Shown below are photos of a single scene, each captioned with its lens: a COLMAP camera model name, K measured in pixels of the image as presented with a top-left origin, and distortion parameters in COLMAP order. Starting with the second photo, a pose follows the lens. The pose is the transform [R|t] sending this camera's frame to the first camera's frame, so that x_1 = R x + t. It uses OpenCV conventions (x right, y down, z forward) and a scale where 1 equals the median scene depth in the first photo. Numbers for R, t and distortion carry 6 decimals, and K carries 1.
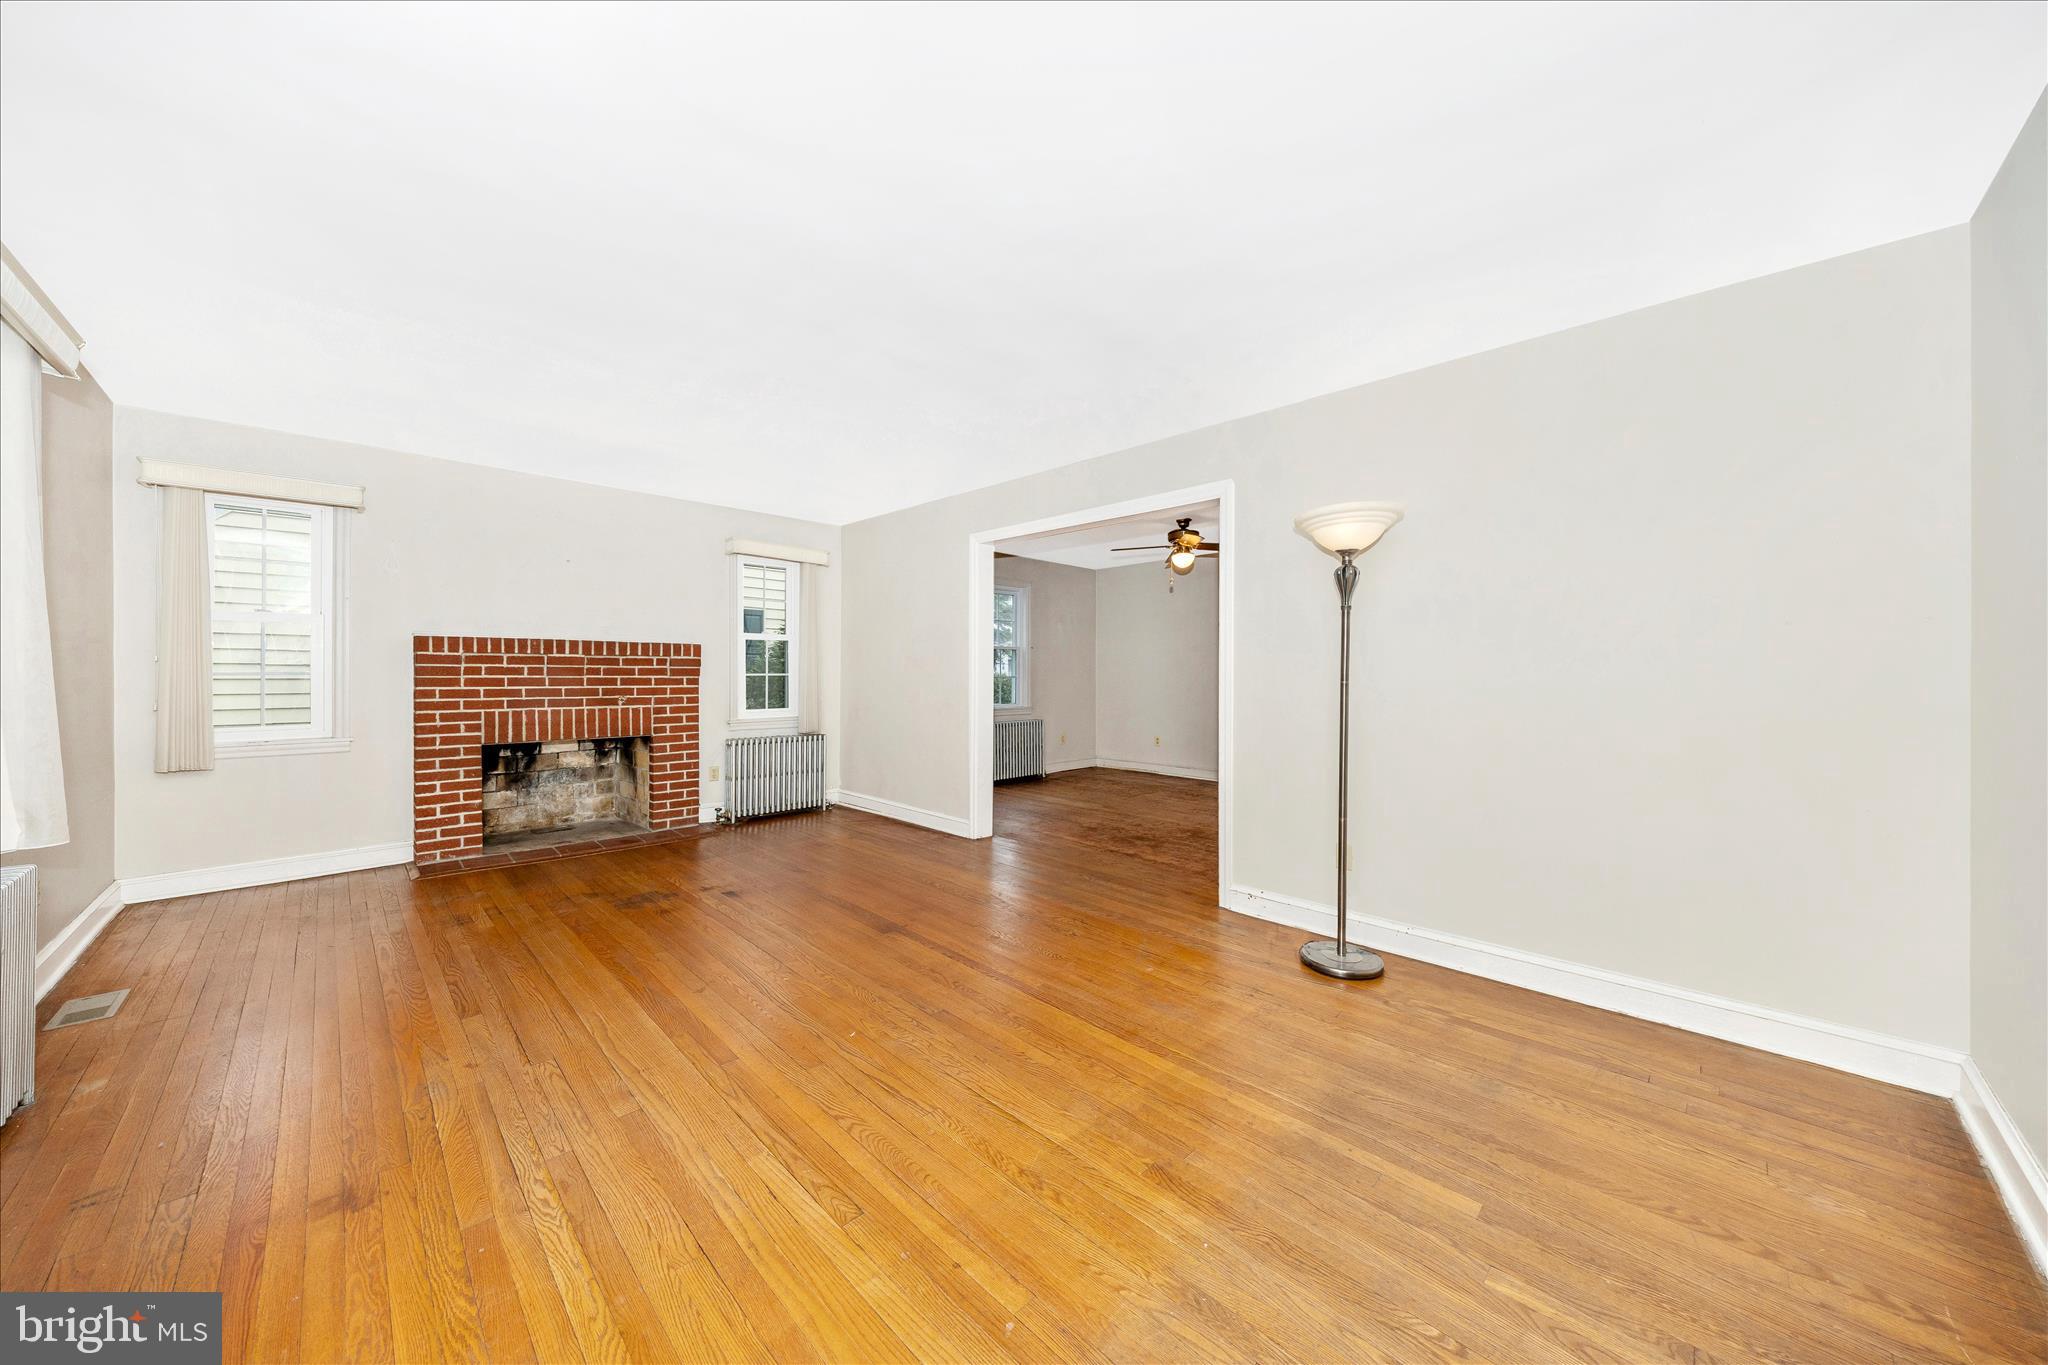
lens RADIAL K [[699.3, 0, 1021.0], [0, 699.3, 688.5], [0, 0, 1]] dist [0.005397, 0.000102]
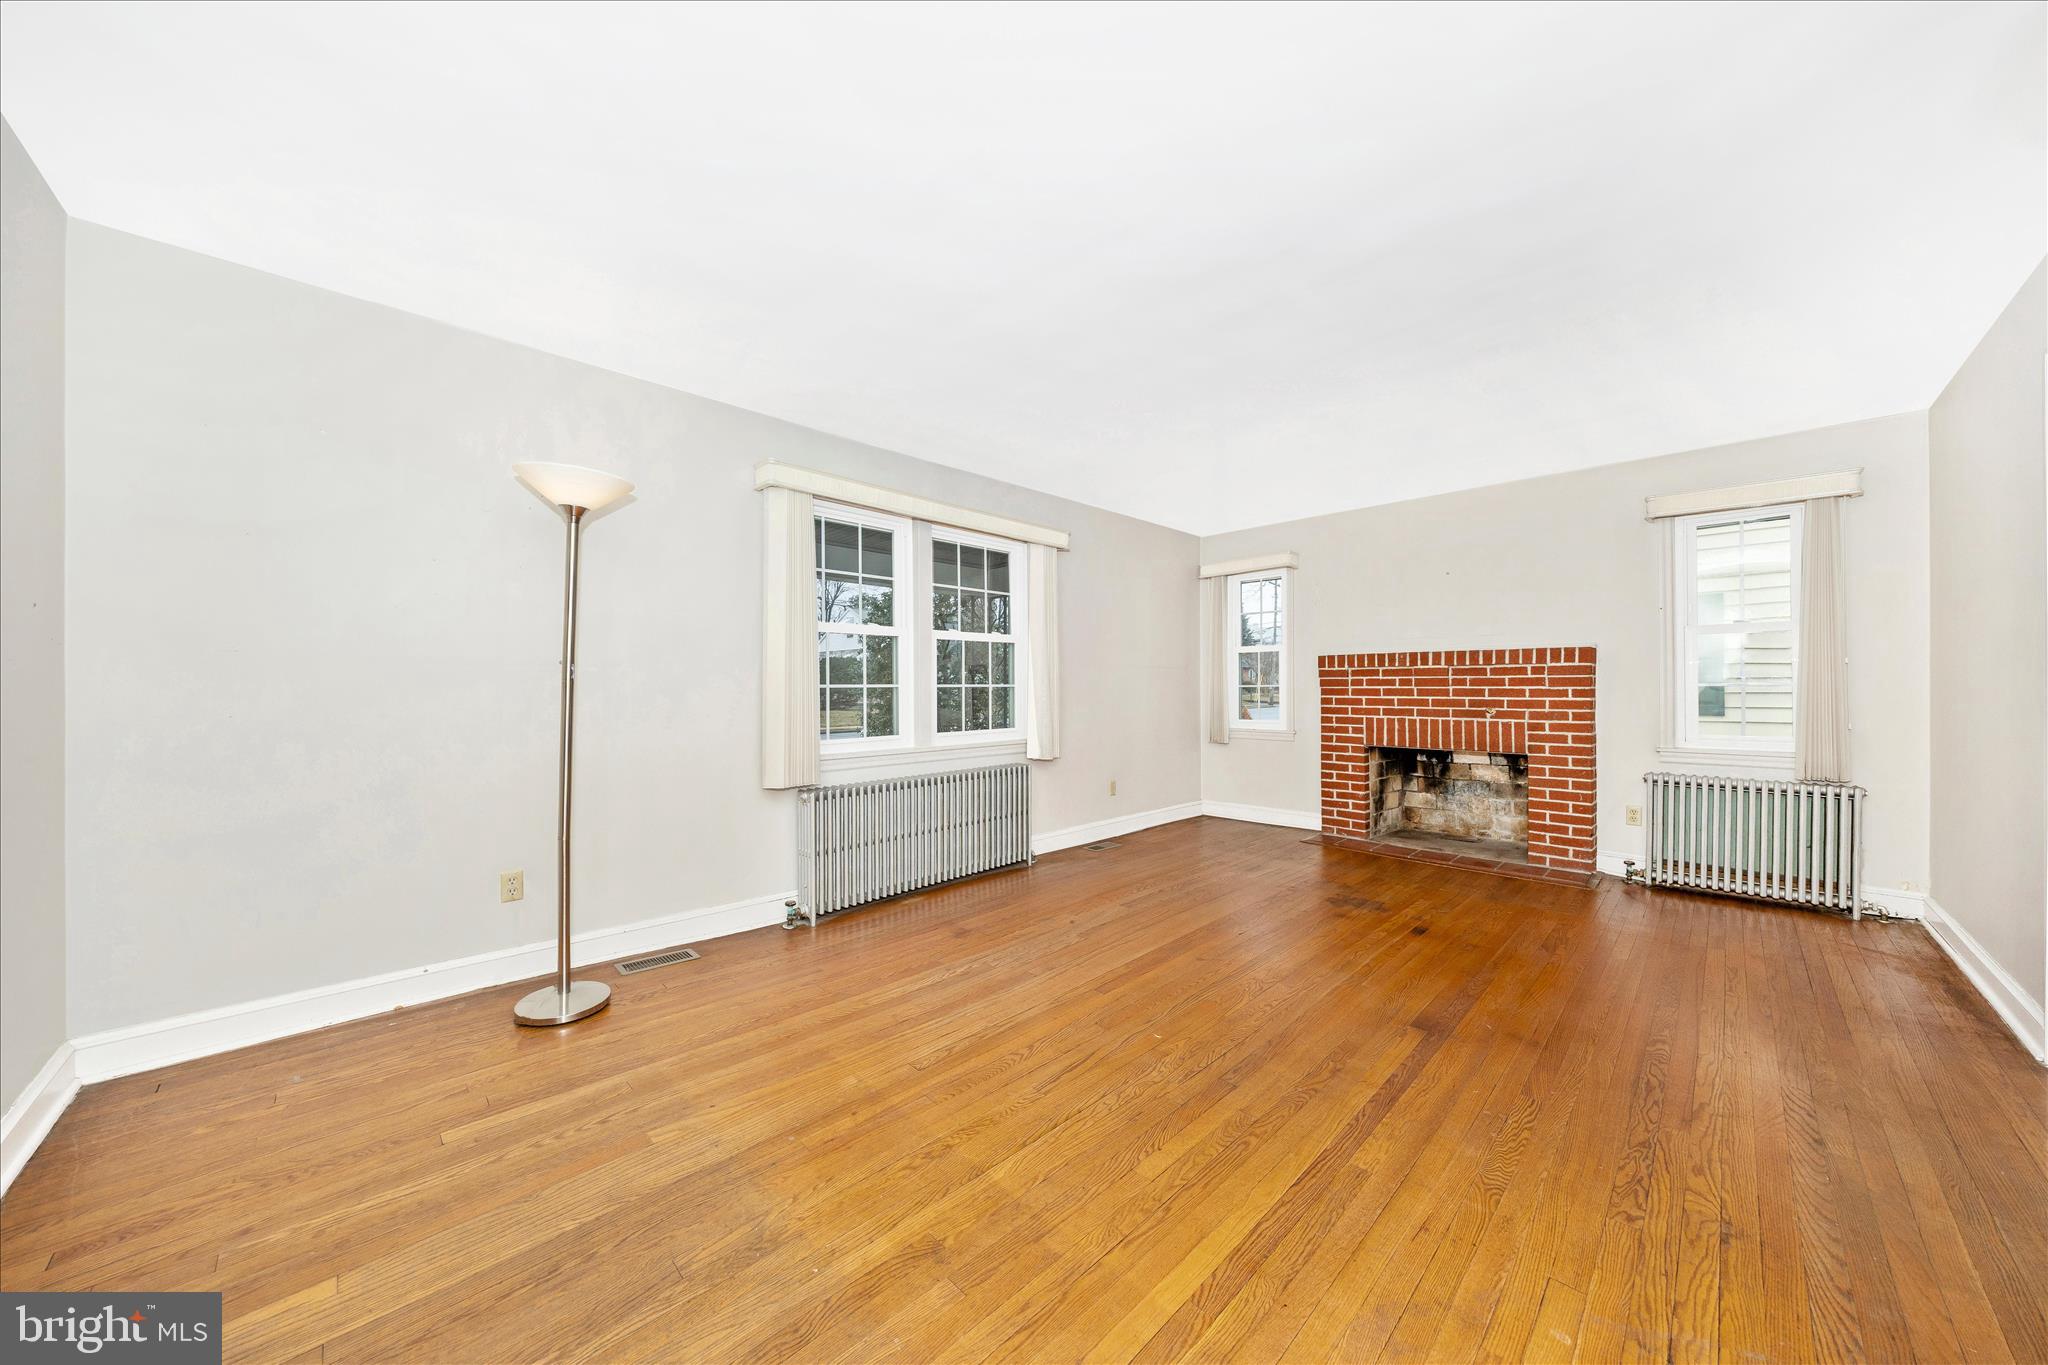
lens RADIAL K [[699.3, 0, 1021.0], [0, 699.3, 688.5], [0, 0, 1]] dist [0.005397, 0.000102]
pose [[-0.003220, -0.004061, -0.999987, 0.378837], [-0.022120, 0.999747, -0.003989, 0.002165], [0.999750, 0.022107, -0.003309, 0.394584]]
